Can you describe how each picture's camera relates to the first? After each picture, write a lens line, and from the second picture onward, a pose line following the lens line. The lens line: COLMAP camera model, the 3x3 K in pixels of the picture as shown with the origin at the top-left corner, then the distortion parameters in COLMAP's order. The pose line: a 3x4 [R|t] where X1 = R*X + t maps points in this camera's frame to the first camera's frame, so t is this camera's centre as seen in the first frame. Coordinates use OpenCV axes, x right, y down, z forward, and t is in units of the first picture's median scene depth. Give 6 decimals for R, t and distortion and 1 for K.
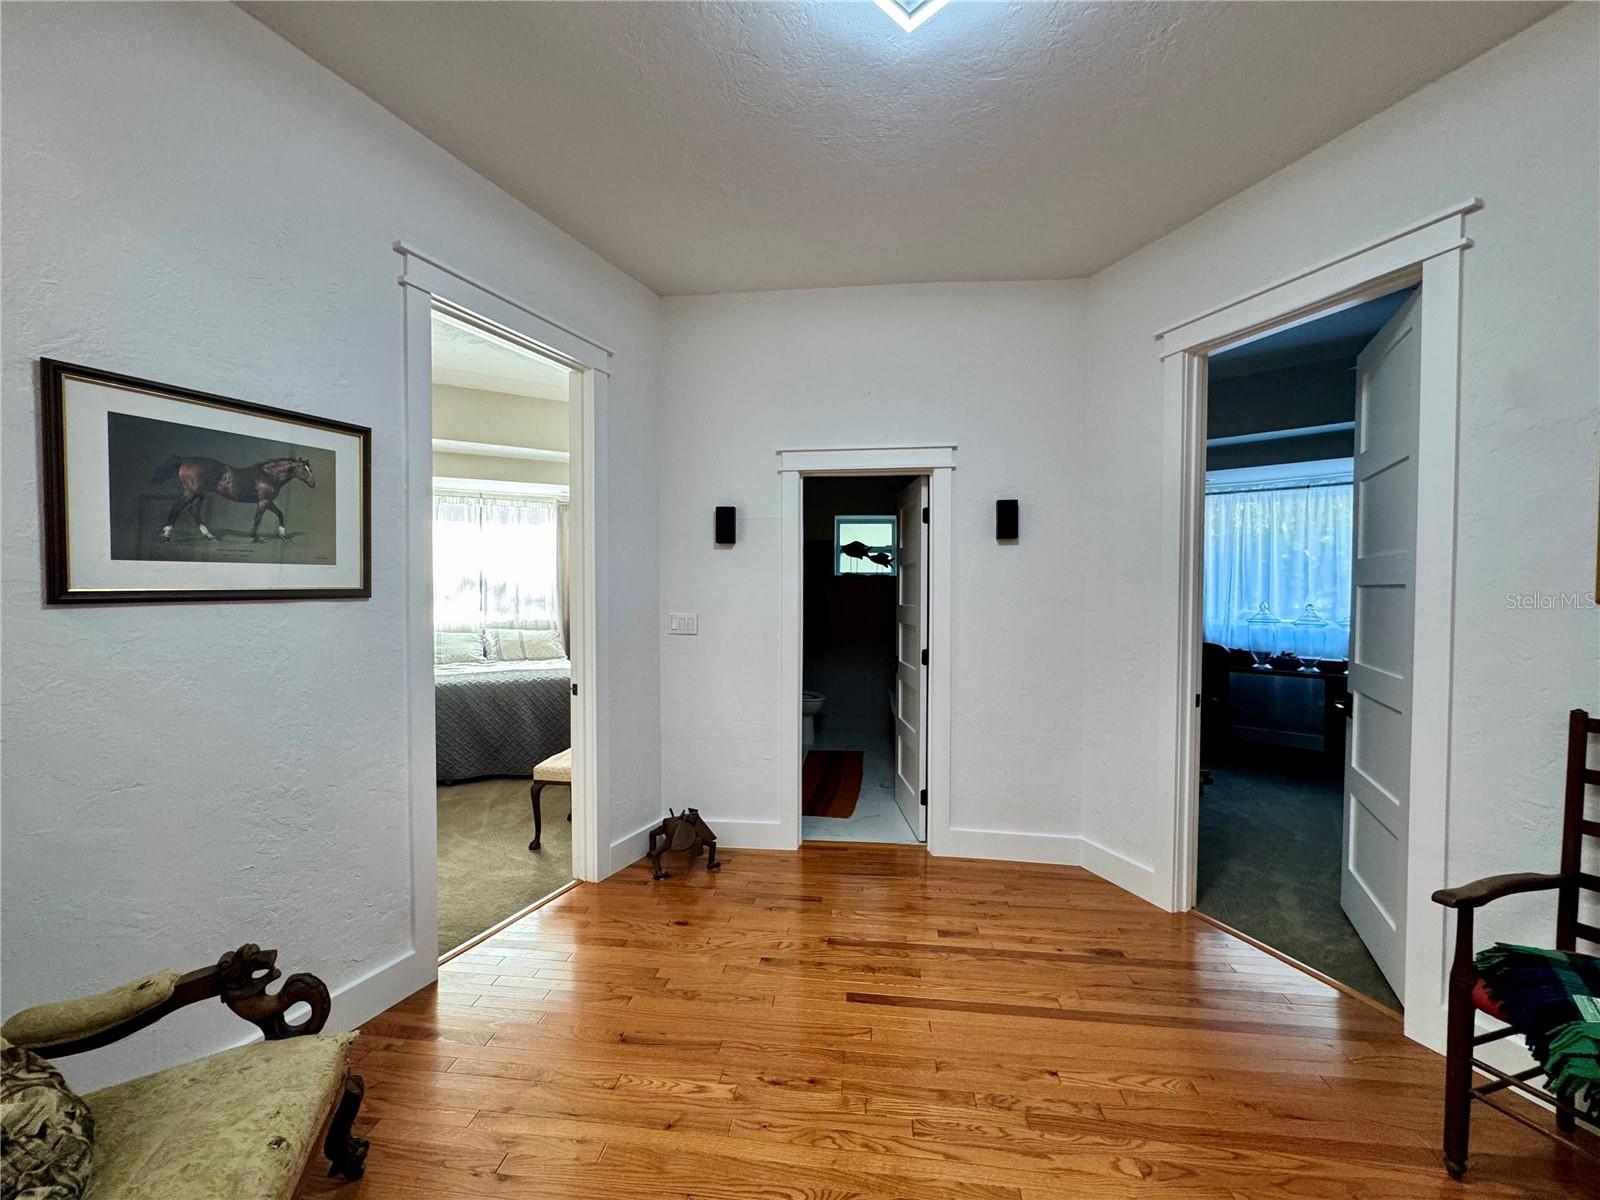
lens RADIAL K [[633.1, 0, 800.0], [0, 633.1, 600.0], [0, 0, 1]] dist [-0.013038, 0.000039]
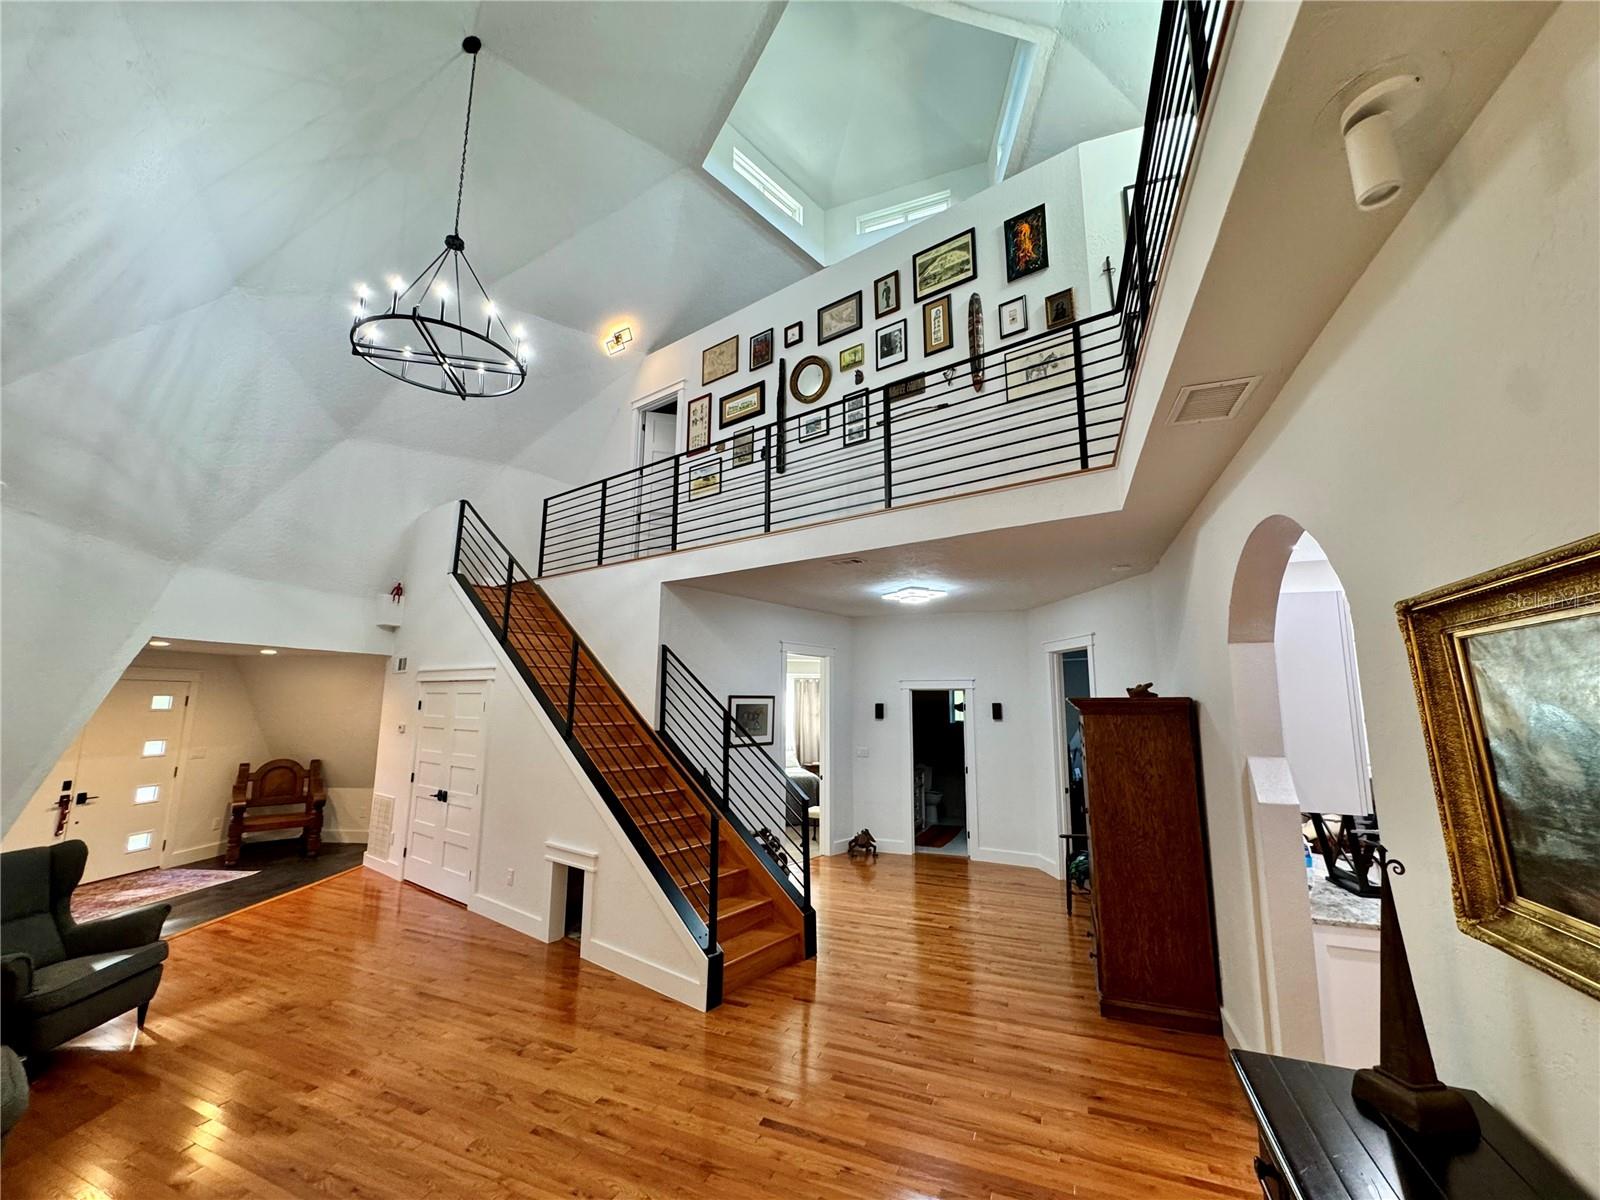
lens RADIAL K [[633.1, 0, 800.0], [0, 633.1, 600.0], [0, 0, 1]] dist [-0.013038, 0.000039]
pose [[0.962018, -0.038433, -0.270267, 0.520254], [-0.011692, 0.983330, -0.181454, -0.187755], [0.272736, 0.177722, 0.945532, -2.893751]]
